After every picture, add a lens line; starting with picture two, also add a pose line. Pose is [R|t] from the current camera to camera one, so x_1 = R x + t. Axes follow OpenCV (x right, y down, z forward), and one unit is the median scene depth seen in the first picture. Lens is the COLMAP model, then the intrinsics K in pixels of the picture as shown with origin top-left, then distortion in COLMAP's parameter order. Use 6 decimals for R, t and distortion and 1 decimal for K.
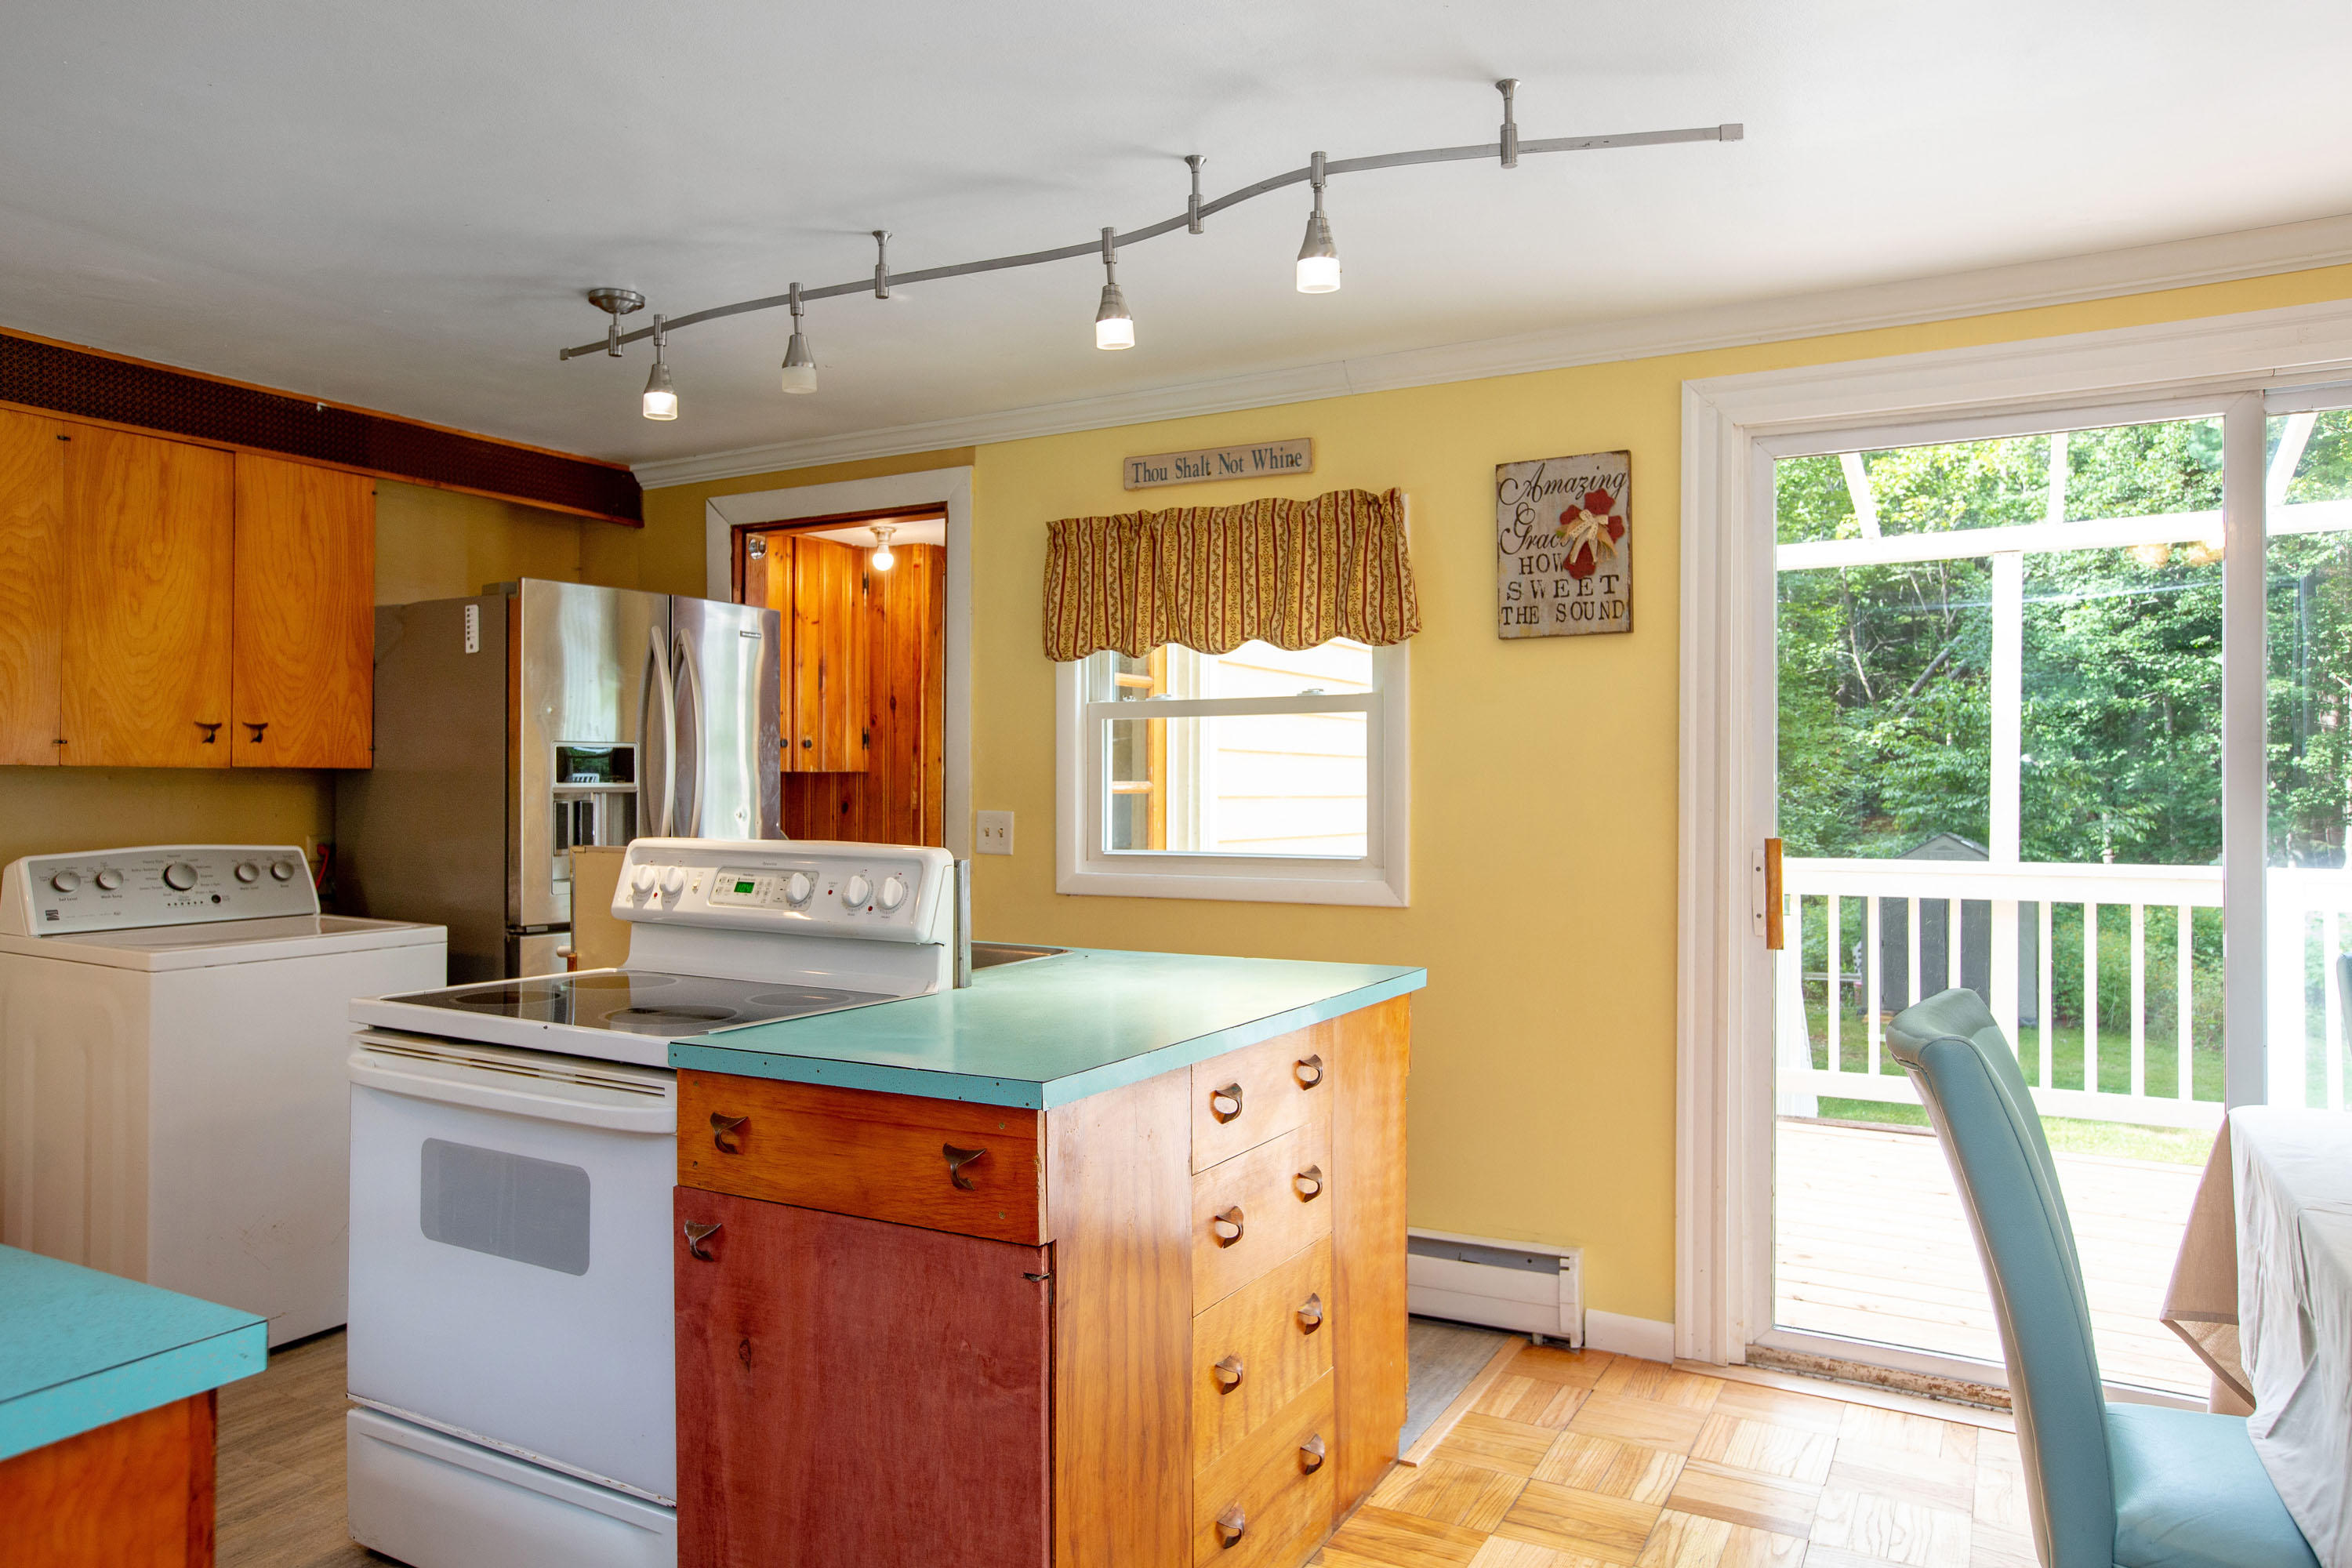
lens RADIAL K [[1642.9, 0, 1165.3], [0, 1642.9, 796.2], [0, 0, 1]] dist [0.003423, 0.001152]
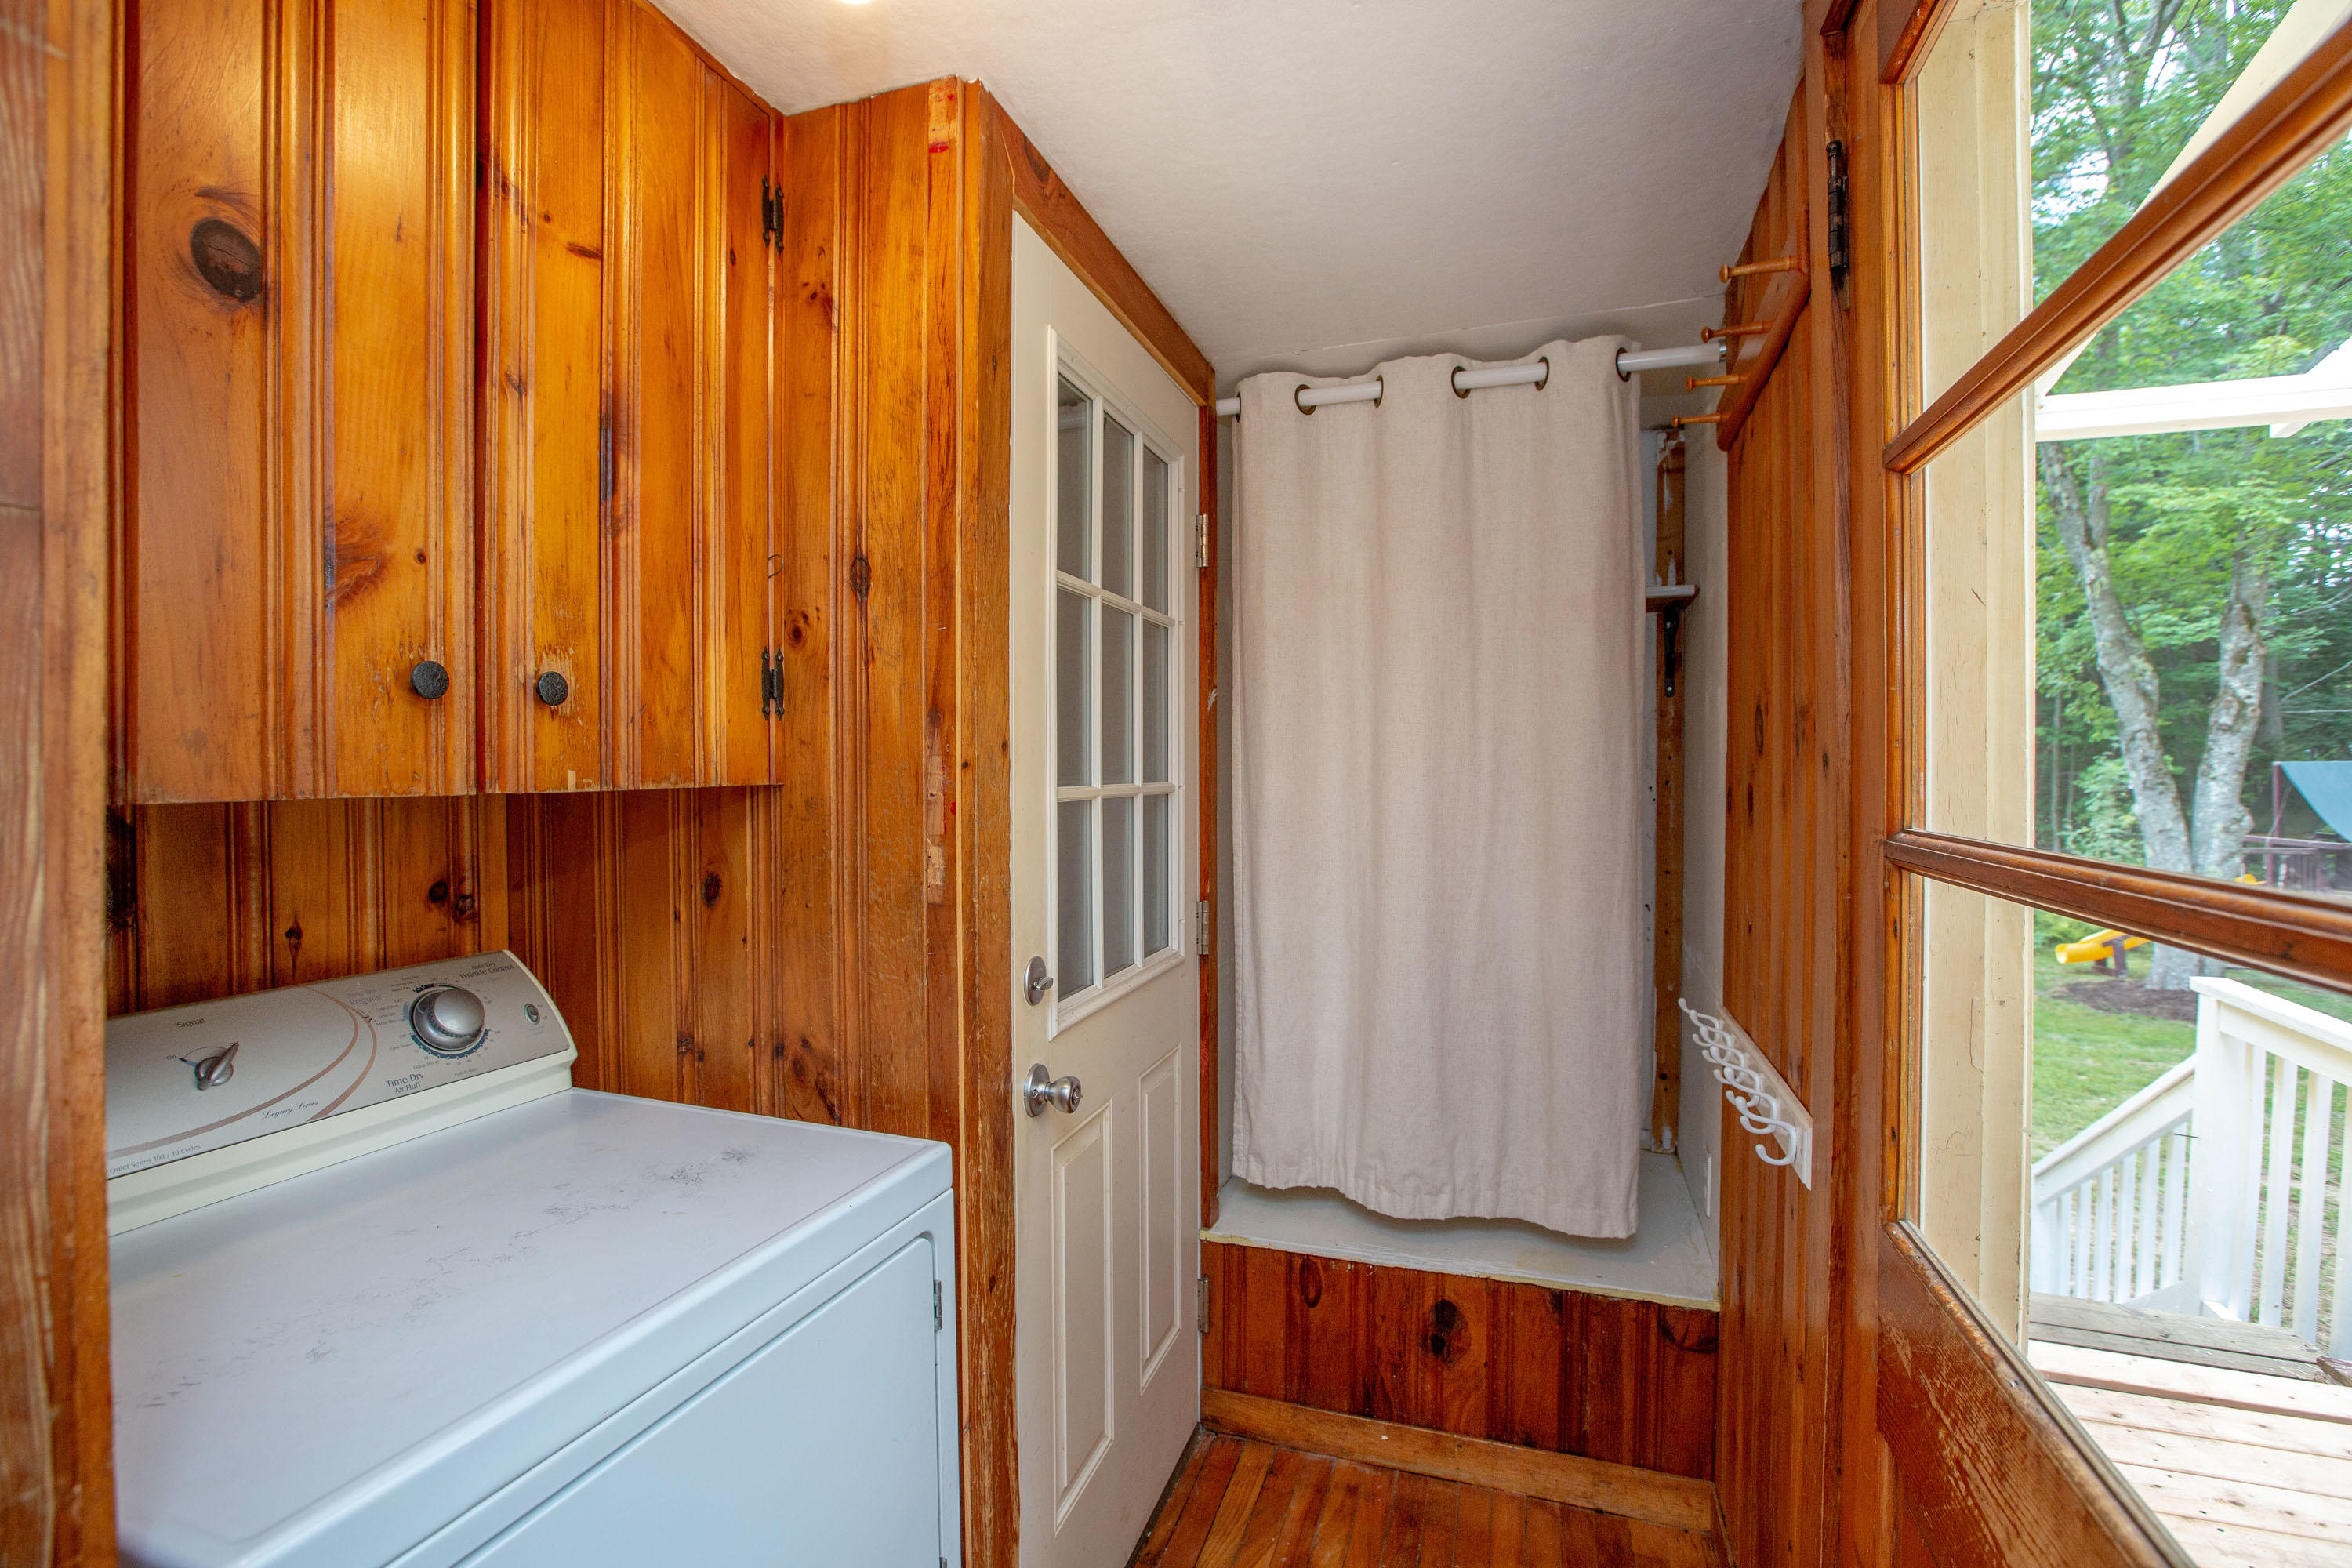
lens RADIAL K [[1110.7, 0, 1181.3], [0, 1110.7, 770.8], [0, 0, 1]] dist [0.005022, 0.009278]
pose [[0.983609, -0.002102, 0.180303, -0.143259], [0.002244, 0.999997, -0.000584, -0.017222], [-0.180301, 0.000979, 0.983611, 0.772339]]
